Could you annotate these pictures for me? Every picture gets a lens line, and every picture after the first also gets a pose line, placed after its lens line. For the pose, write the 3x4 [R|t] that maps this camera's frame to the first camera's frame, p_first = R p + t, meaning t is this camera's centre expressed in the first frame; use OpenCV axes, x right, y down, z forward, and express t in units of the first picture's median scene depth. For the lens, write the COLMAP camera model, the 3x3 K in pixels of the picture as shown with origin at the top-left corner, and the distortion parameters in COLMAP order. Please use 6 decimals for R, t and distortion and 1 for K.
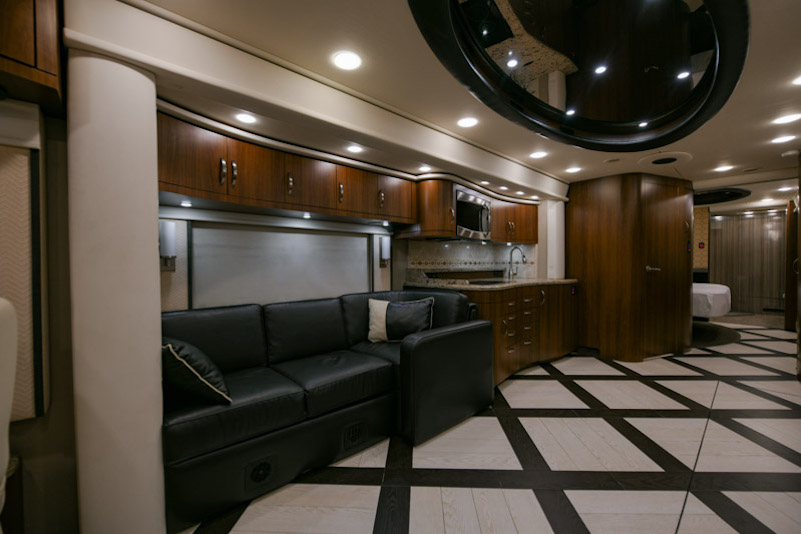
lens RADIAL K [[319.8, 0, 403.5], [0, 319.8, 268.9], [0, 0, 1]] dist [-0.008971, -0.000278]
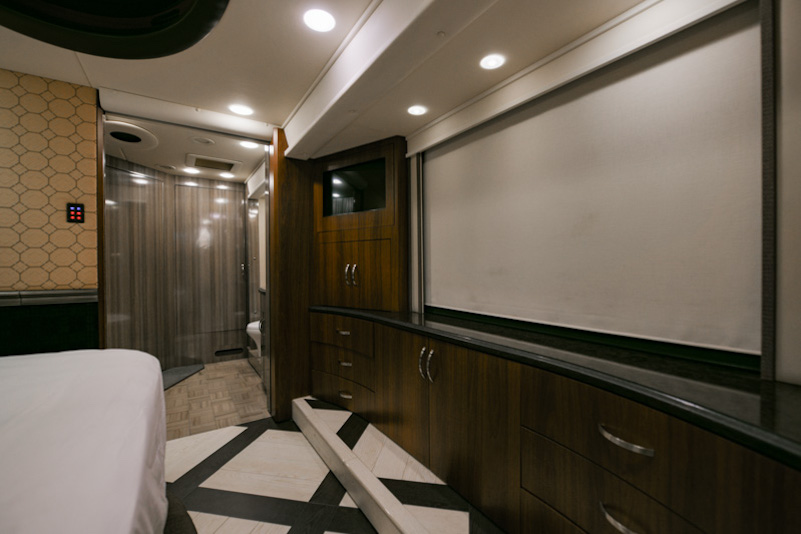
lens RADIAL K [[334.6, 0, 410.4], [0, 334.6, 268.0], [0, 0, 1]] dist [-0.011617, -0.000232]
pose [[0.127955, -0.000790, 0.991780, 1.020169], [0.022510, 0.999744, -0.002108, -0.022031], [-0.991524, 0.022595, 0.127940, 0.987365]]
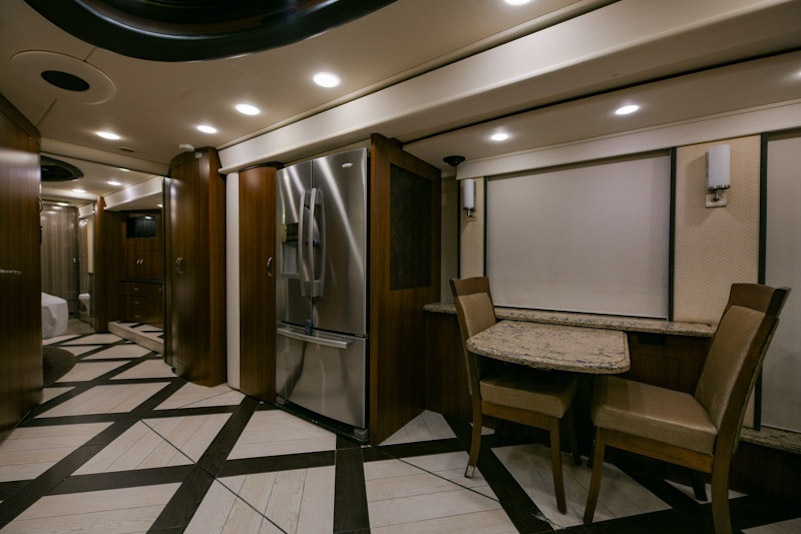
lens RADIAL K [[319.8, 0, 403.5], [0, 319.8, 268.9], [0, 0, 1]] dist [-0.008971, -0.000278]
pose [[-0.236382, -0.011917, 0.971587, 0.100092], [0.010542, 0.999834, 0.014828, -0.004677], [-0.971603, 0.013747, -0.236217, 0.441036]]
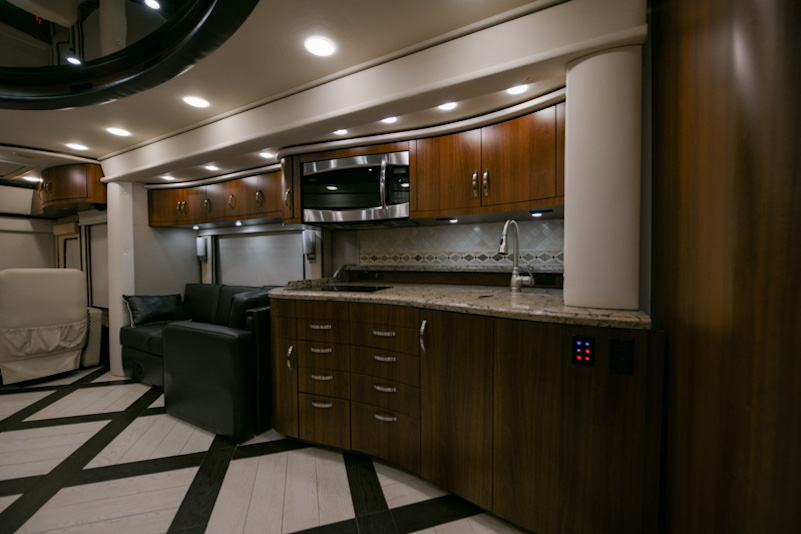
lens RADIAL K [[319.8, 0, 403.5], [0, 319.8, 268.9], [0, 0, 1]] dist [-0.008971, -0.000278]
pose [[0.341139, 0.032565, -0.939449, 0.726206], [-0.010713, 0.999470, 0.030755, -0.014520], [0.939952, -0.000427, 0.341306, 0.721315]]
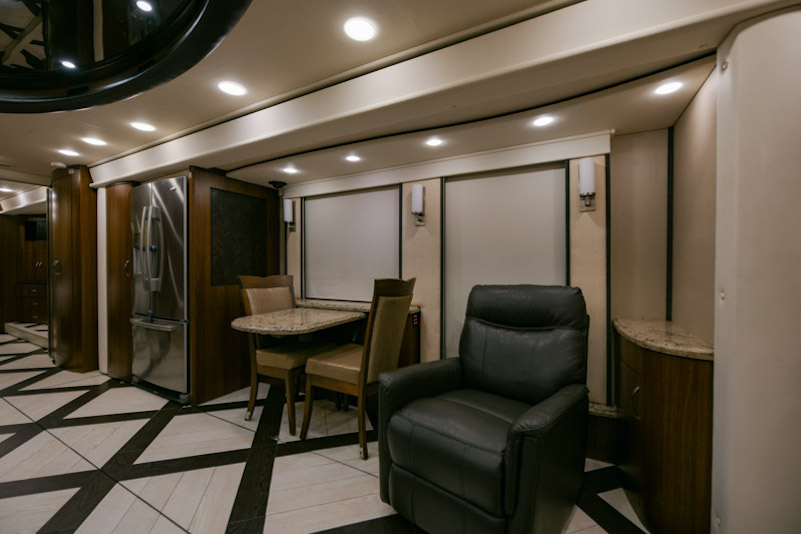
lens RADIAL K [[326.7, 0, 398.2], [0, 326.7, 268.5], [0, 0, 1]] dist [0.018176, -0.011278]
pose [[-0.314673, -0.006391, 0.949179, -0.170580], [0.014561, 0.999827, 0.011559, -0.001278], [-0.949089, 0.017459, -0.314525, 0.181320]]
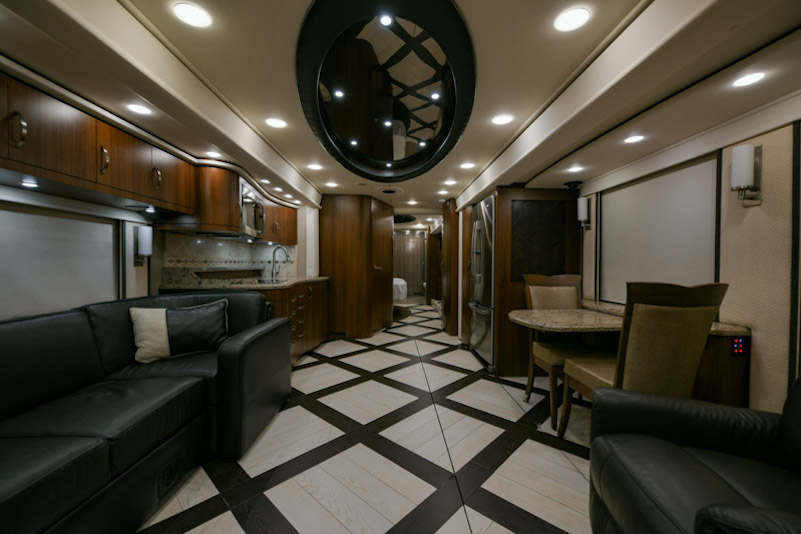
lens RADIAL K [[319.8, 0, 403.5], [0, 319.8, 268.9], [0, 0, 1]] dist [-0.008971, -0.000278]
pose [[0.646509, -0.003672, 0.762897, -0.181284], [0.003074, 0.999993, 0.002208, 0.002116], [-0.762900, 0.000917, 0.646516, 0.021931]]
